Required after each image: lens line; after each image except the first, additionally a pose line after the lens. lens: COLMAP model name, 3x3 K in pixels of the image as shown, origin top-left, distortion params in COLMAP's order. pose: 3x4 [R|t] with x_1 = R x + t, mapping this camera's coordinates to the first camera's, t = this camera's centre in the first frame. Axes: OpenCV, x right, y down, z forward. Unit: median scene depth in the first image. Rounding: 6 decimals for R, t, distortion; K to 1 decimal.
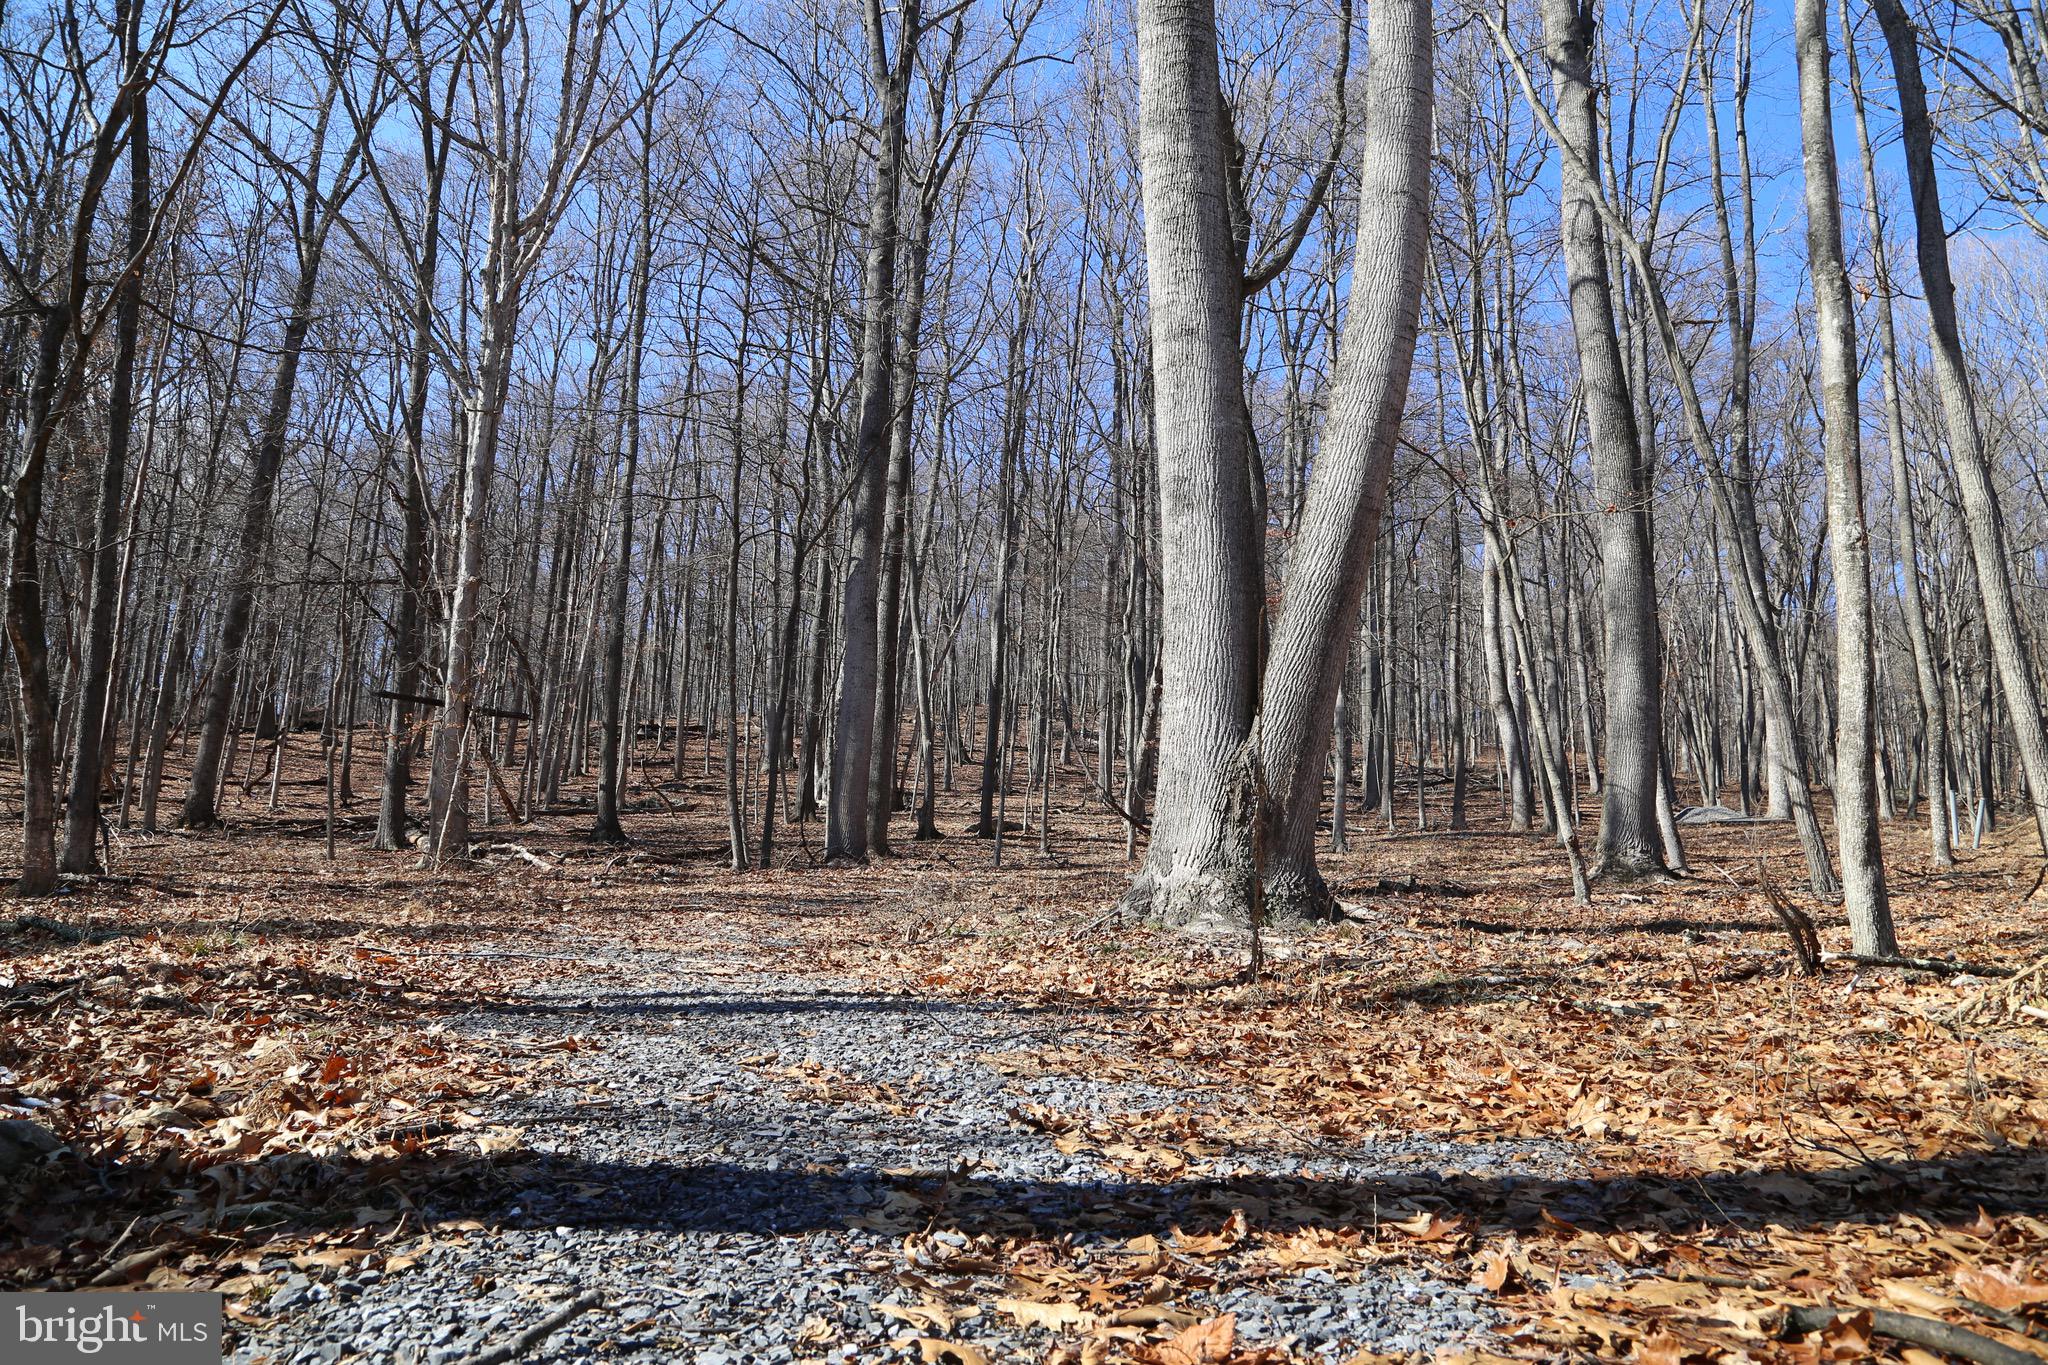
lens RADIAL K [[1362.9, 0, 1016.8], [0, 1362.9, 690.0], [0, 0, 1]] dist [-0.113725, 0.059307]
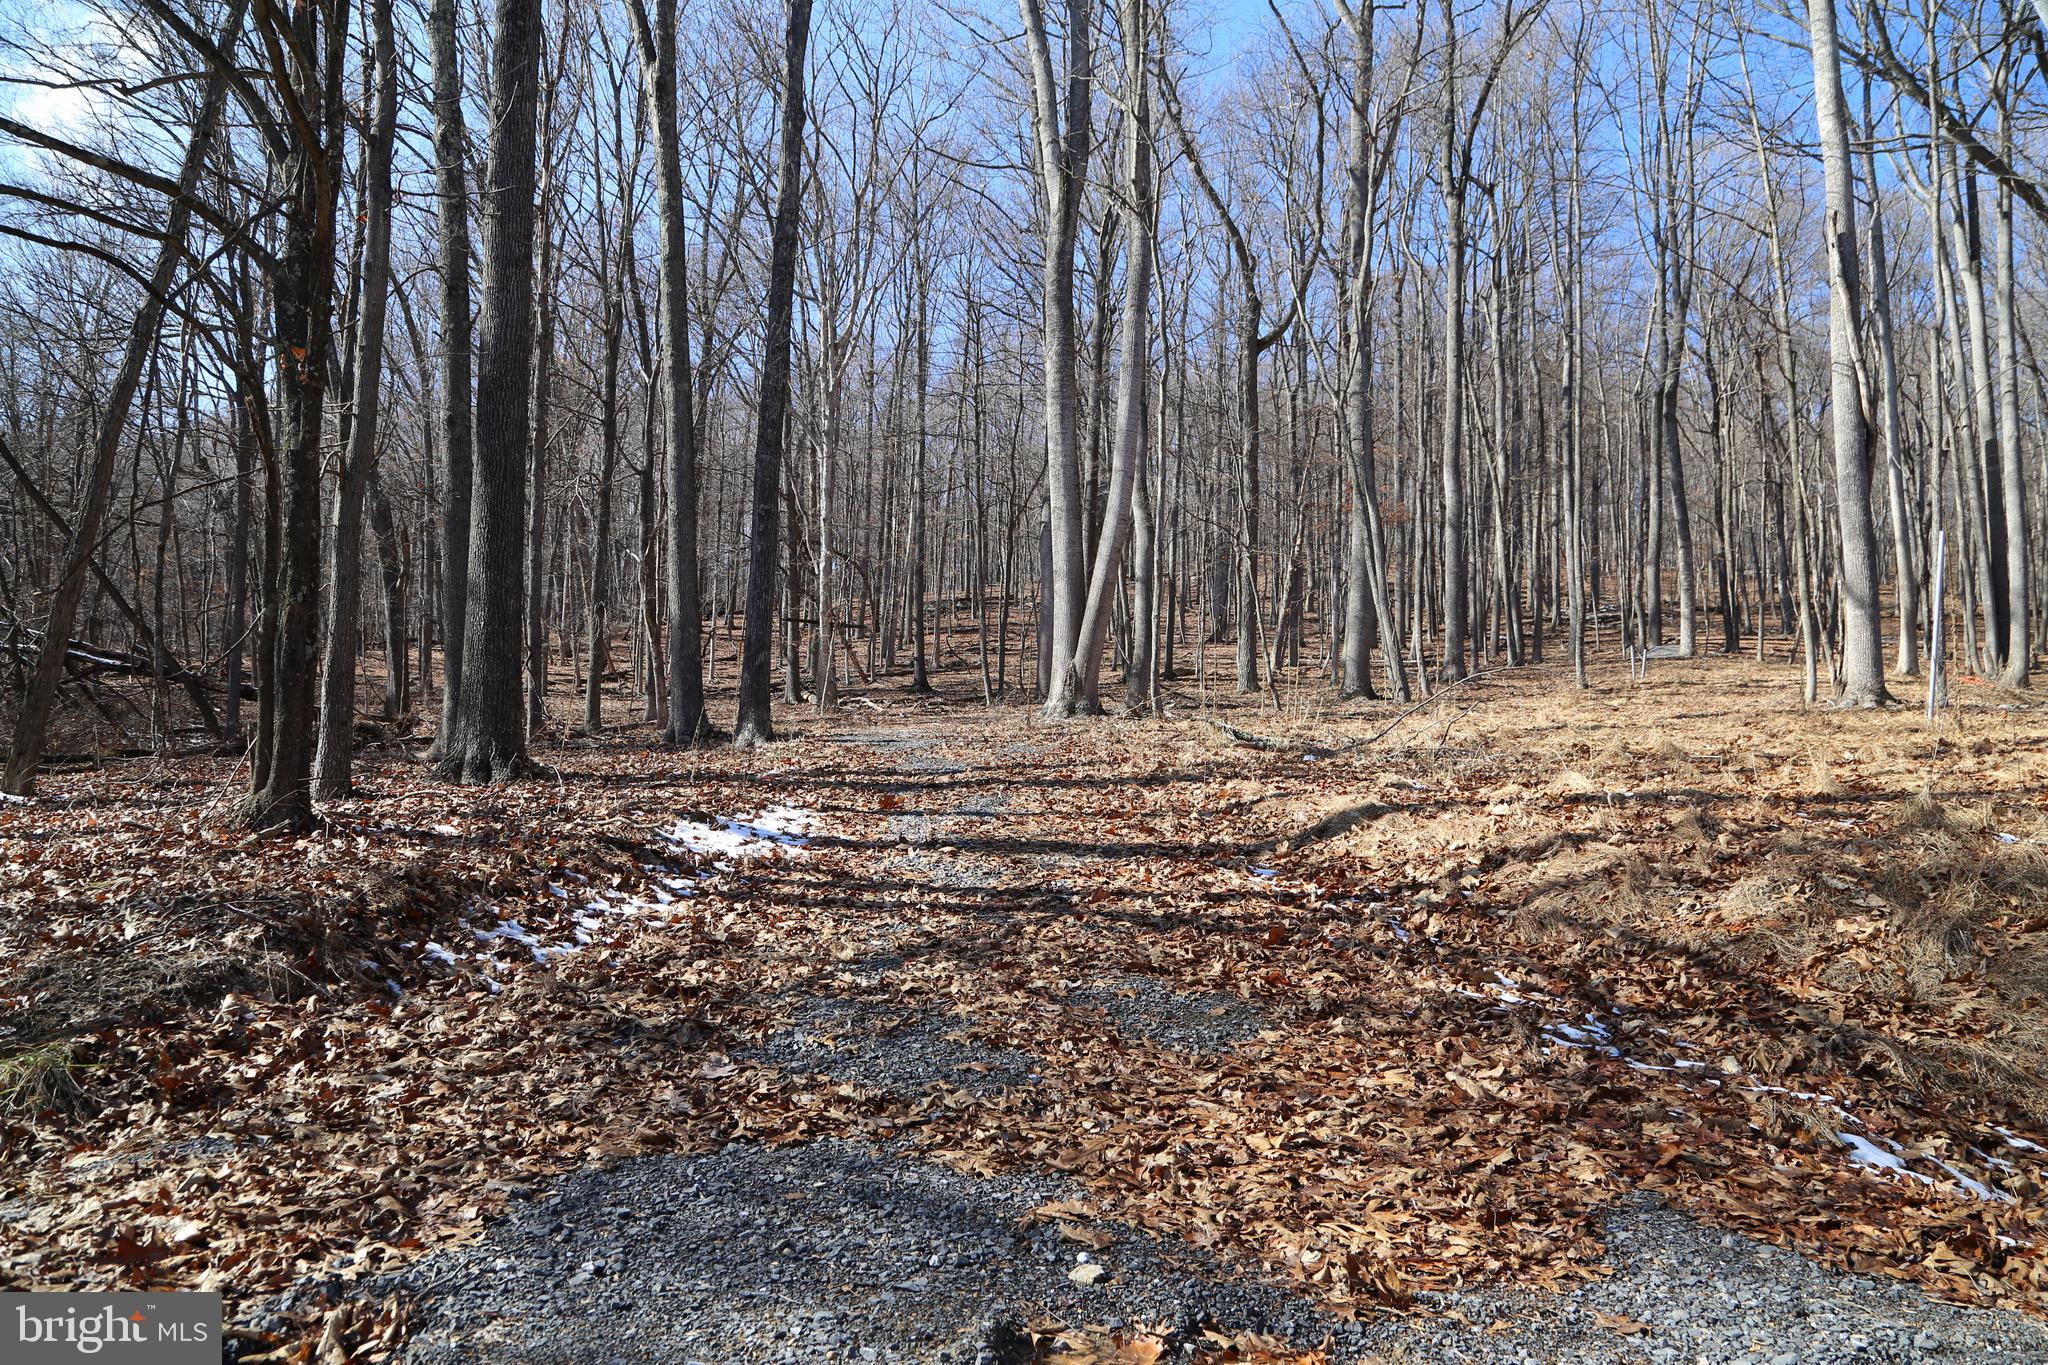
lens RADIAL K [[1362.9, 0, 1016.8], [0, 1362.9, 690.0], [0, 0, 1]] dist [-0.113725, 0.059307]
pose [[0.968121, -0.032363, -0.248383, 0.262626], [0.061493, 0.991980, 0.110430, -0.078721], [0.242817, -0.122183, 0.962347, -0.660512]]
